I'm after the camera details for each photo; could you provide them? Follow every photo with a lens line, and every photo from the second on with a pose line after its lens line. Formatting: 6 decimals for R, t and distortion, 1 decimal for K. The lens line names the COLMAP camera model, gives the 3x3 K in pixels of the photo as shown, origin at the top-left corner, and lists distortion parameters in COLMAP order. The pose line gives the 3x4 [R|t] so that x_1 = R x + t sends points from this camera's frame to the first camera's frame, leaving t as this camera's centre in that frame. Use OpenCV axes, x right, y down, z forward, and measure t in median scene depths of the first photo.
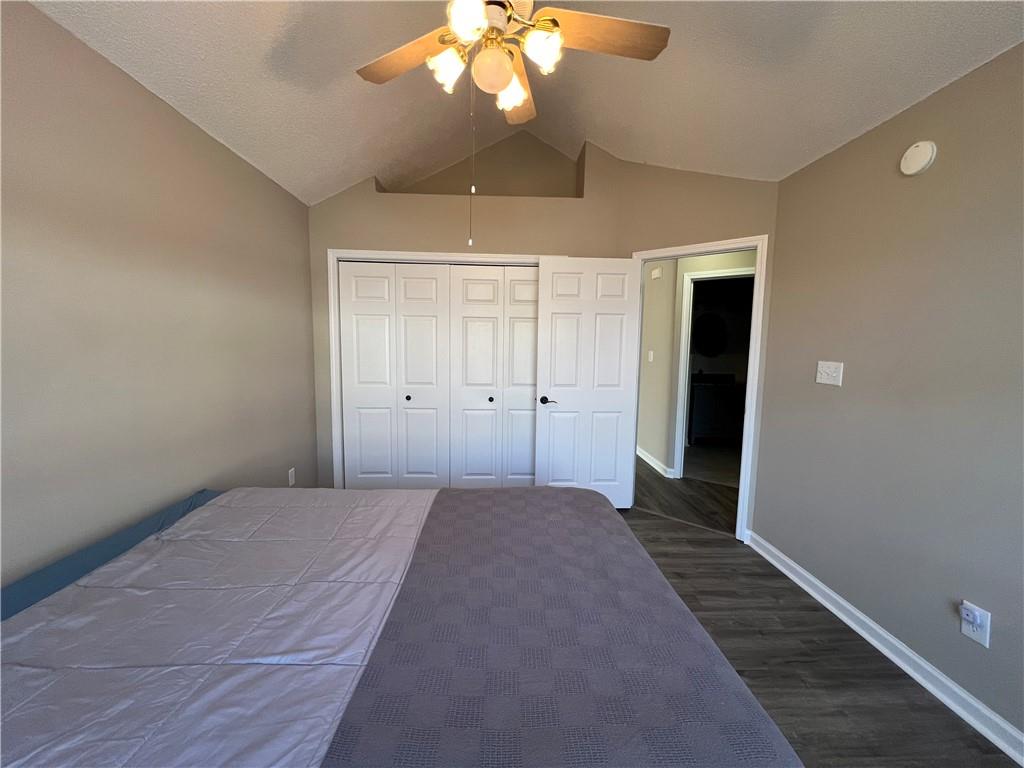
lens RADIAL K [[408.1, 0, 513.6], [0, 408.1, 383.9], [0, 0, 1]] dist [-0.000904, -0.000005]
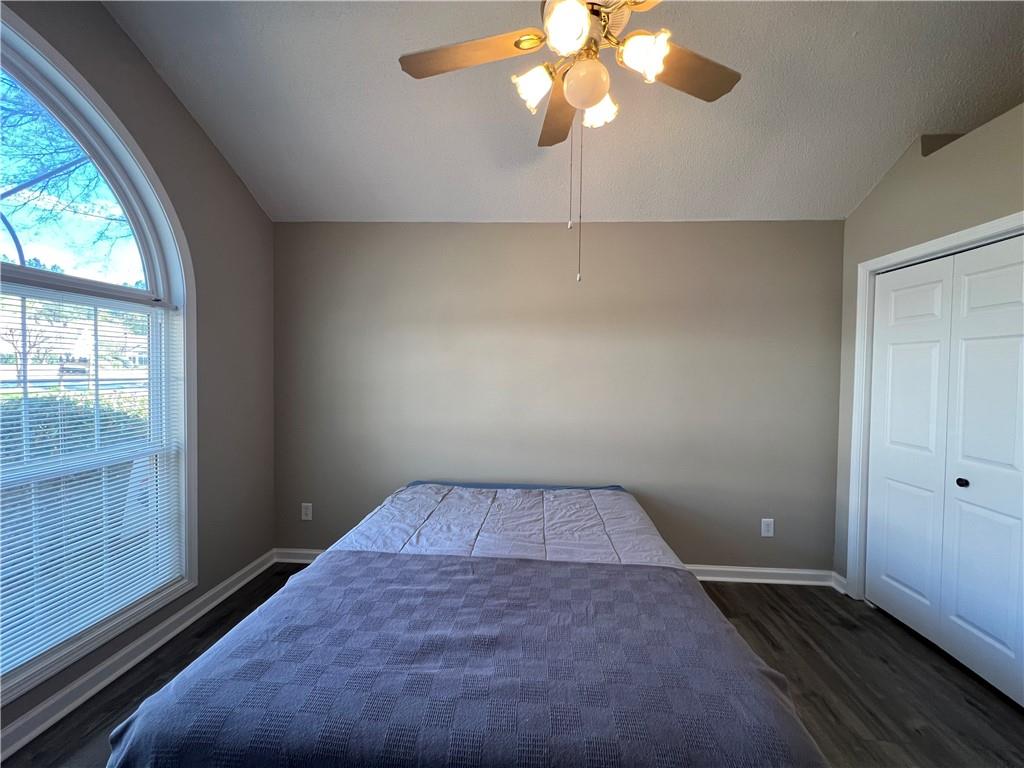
lens RADIAL K [[408.1, 0, 513.6], [0, 408.1, 383.9], [0, 0, 1]] dist [-0.000904, -0.000005]
pose [[-0.106346, 0.017047, -0.994183, 0.390779], [-0.111981, 0.993287, 0.029010, -0.051592], [0.988003, 0.114415, -0.103723, 0.451236]]
